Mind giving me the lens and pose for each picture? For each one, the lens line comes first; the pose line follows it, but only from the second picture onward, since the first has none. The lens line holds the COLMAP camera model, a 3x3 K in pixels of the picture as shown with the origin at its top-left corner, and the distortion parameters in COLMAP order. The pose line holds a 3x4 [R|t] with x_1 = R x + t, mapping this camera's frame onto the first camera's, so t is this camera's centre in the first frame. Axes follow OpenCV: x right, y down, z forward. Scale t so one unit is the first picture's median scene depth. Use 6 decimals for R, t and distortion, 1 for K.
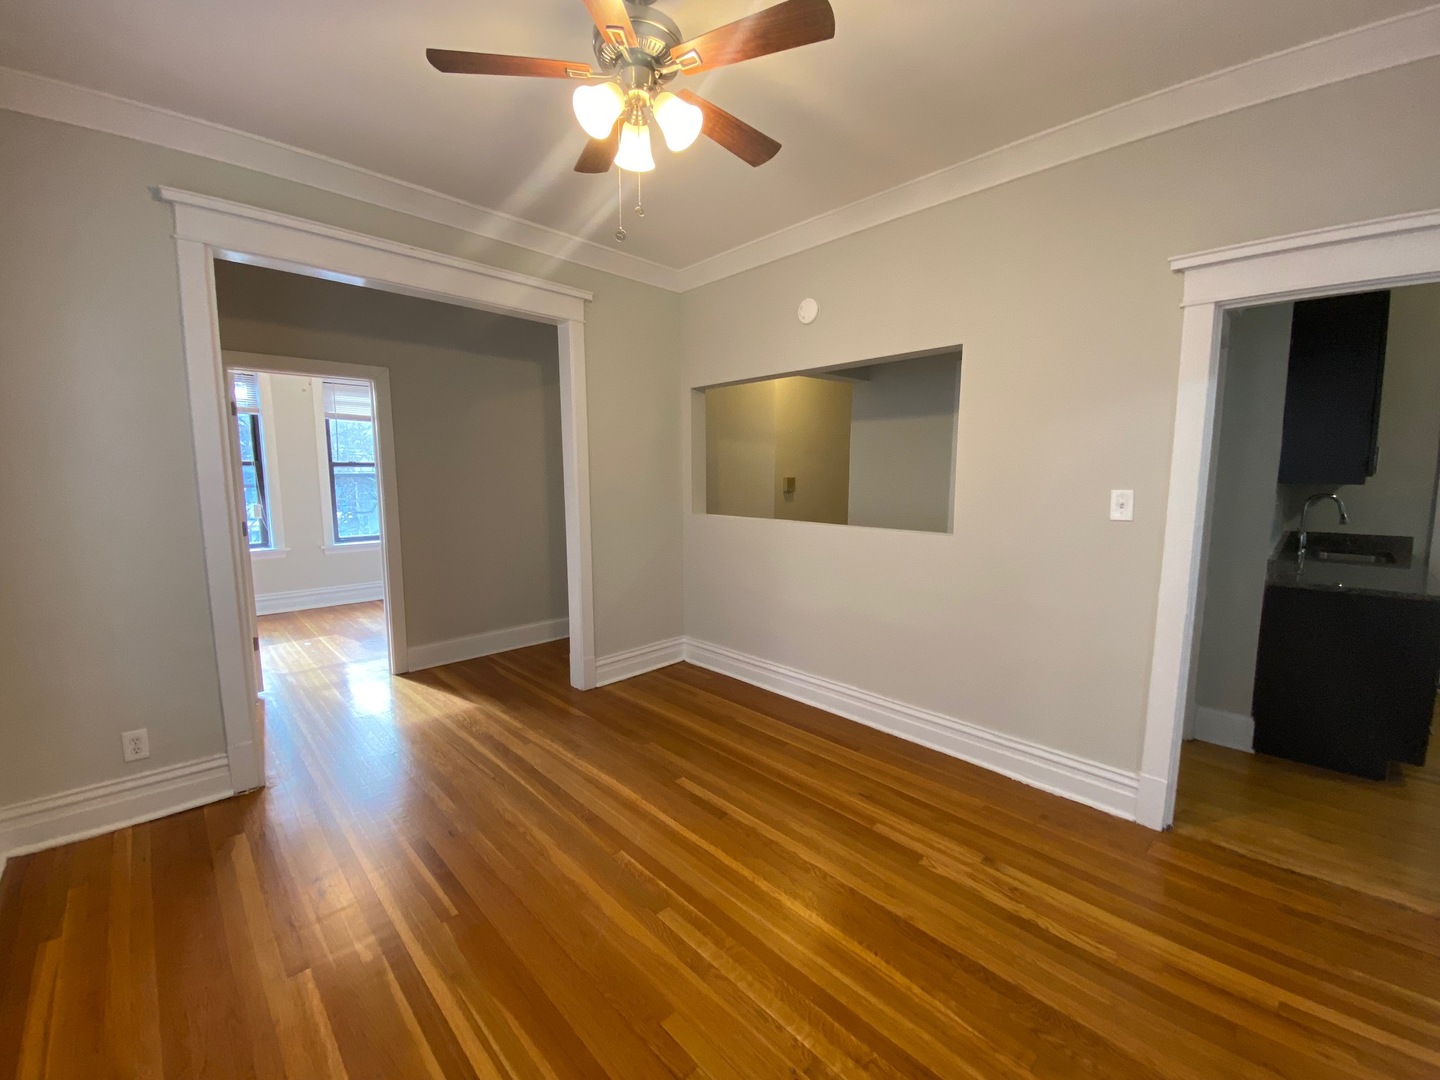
lens RADIAL K [[584.5, 0, 726.1], [0, 584.5, 530.9], [0, 0, 1]] dist [0.000708, -0.011621]
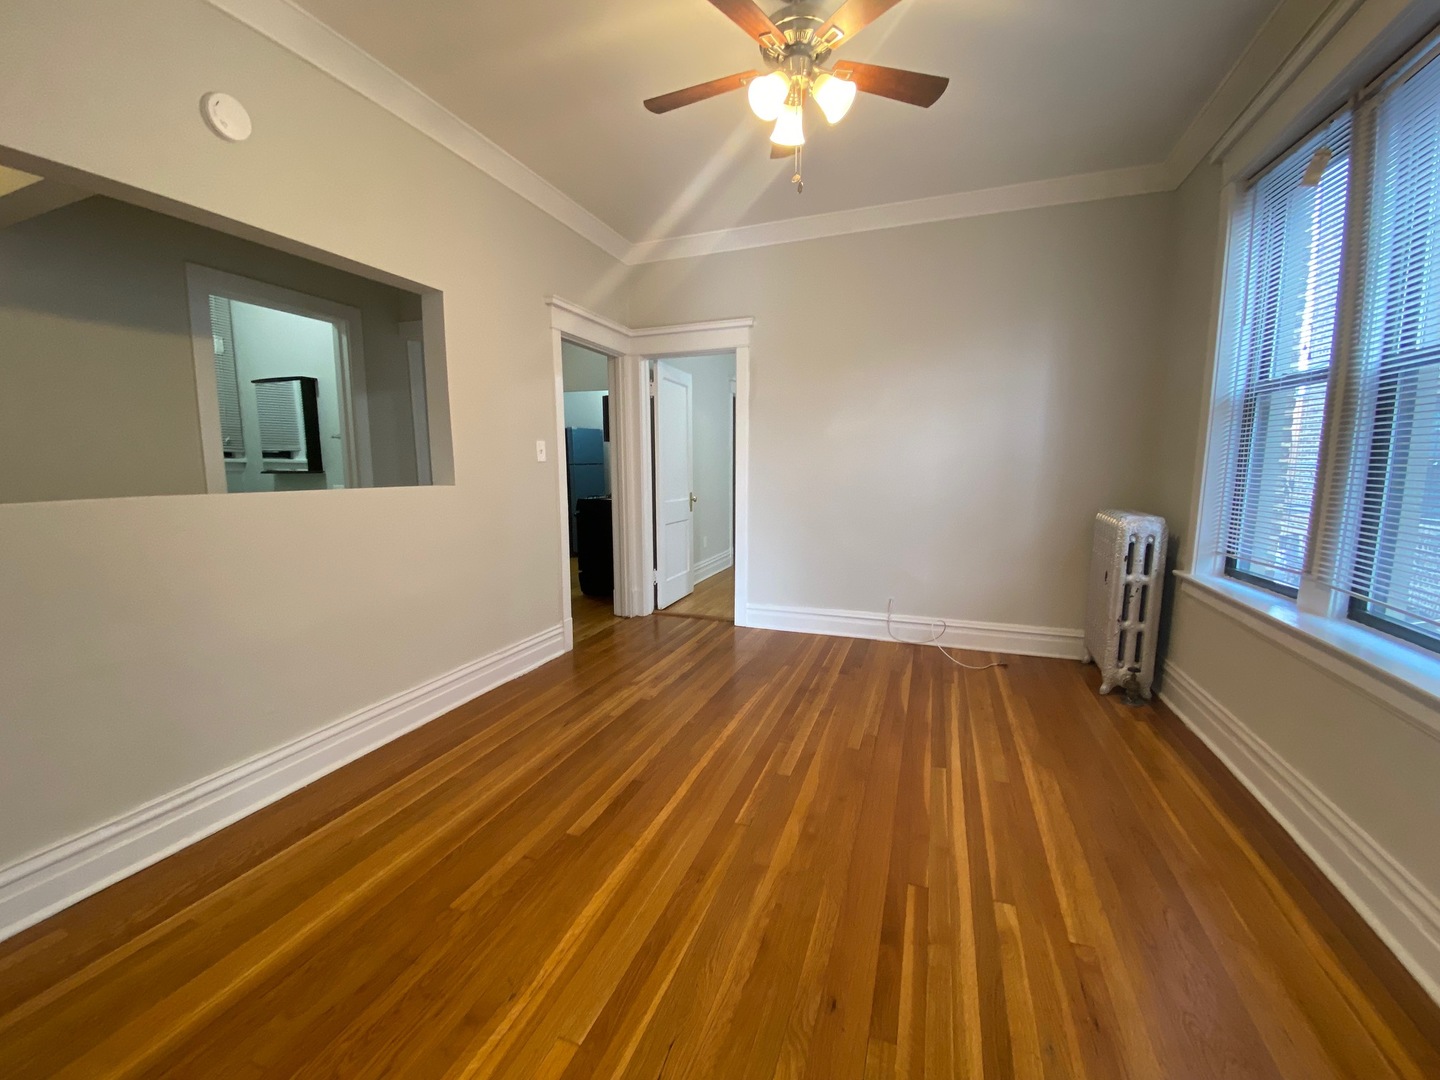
lens RADIAL K [[584.5, 0, 708.9], [0, 584.5, 533.7], [0, 0, 1]] dist [0.000708, -0.011621]
pose [[-0.417755, -0.105188, 0.902450, -0.846471], [0.104046, 0.981202, 0.162531, -0.034095], [-0.902583, 0.161794, -0.398958, 1.210265]]
